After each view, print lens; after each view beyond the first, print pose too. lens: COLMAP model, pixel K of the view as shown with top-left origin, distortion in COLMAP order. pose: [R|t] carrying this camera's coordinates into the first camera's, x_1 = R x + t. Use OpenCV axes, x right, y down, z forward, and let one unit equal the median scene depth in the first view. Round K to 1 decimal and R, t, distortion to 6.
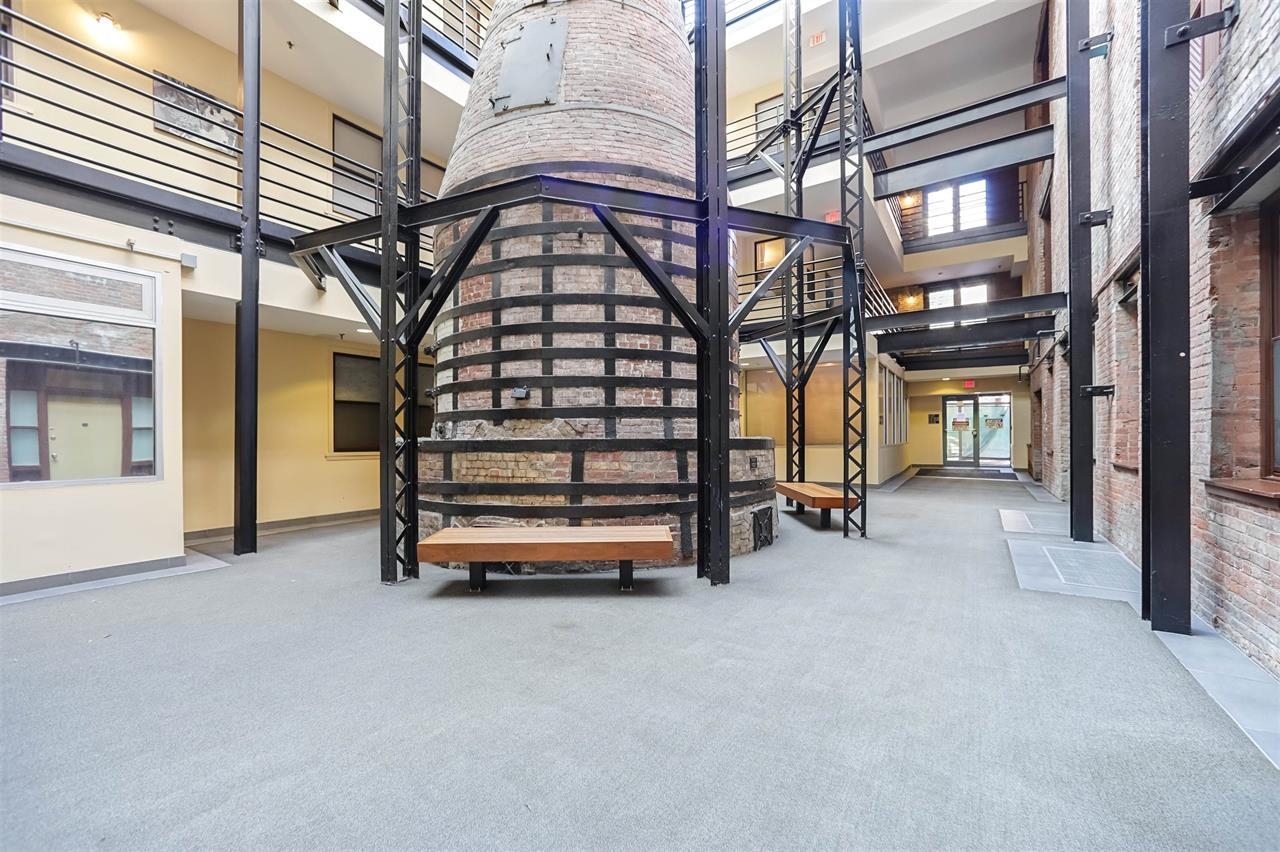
lens RADIAL K [[511.7, 0, 640.1], [0, 511.7, 432.2], [0, 0, 1]] dist [-0.040409, 0.017148]
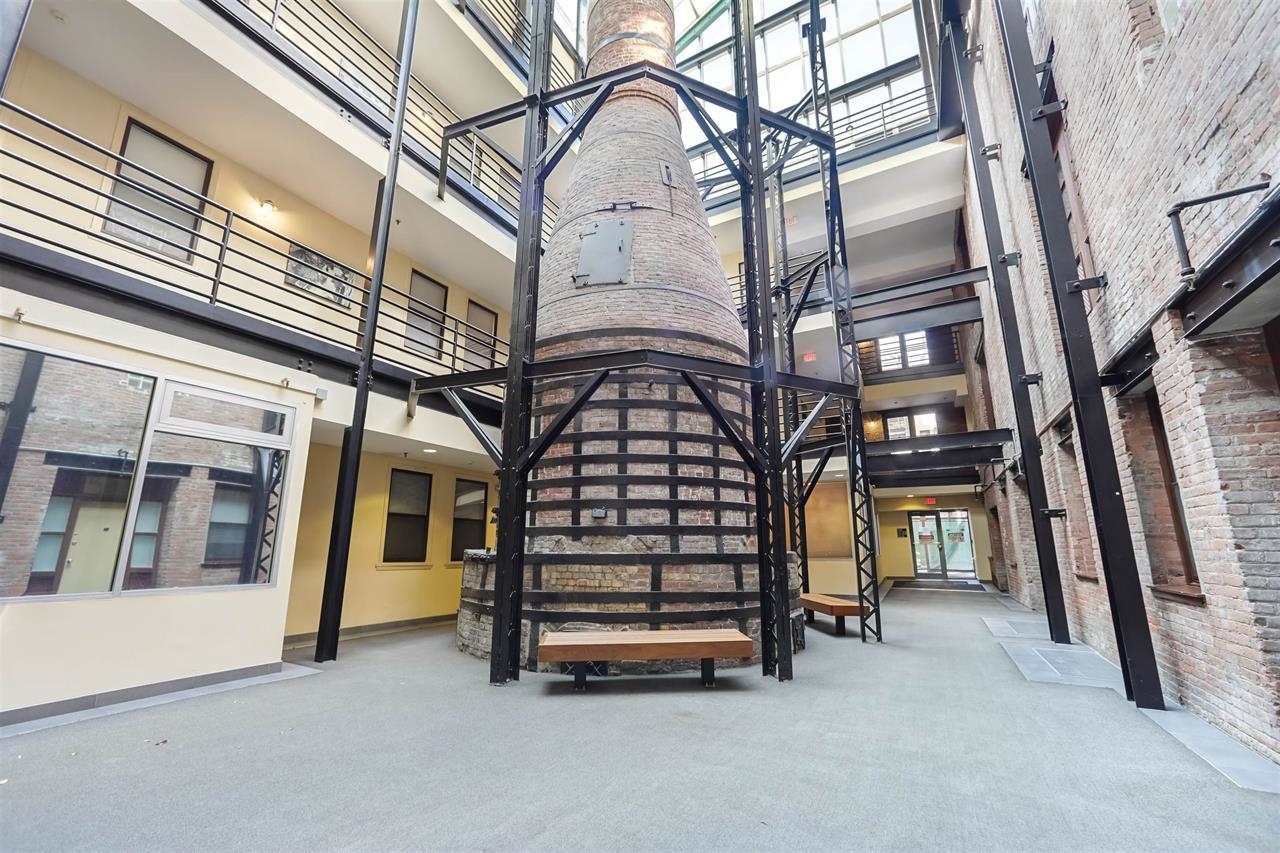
lens RADIAL K [[511.7, 0, 640.1], [0, 511.7, 432.7], [0, 0, 1]] dist [-0.040409, 0.017148]
pose [[0.996755, 0.024864, 0.076559, -0.231797], [-0.008107, 0.977271, -0.211838, -0.008299], [-0.080086, 0.210530, 0.974301, -0.189458]]
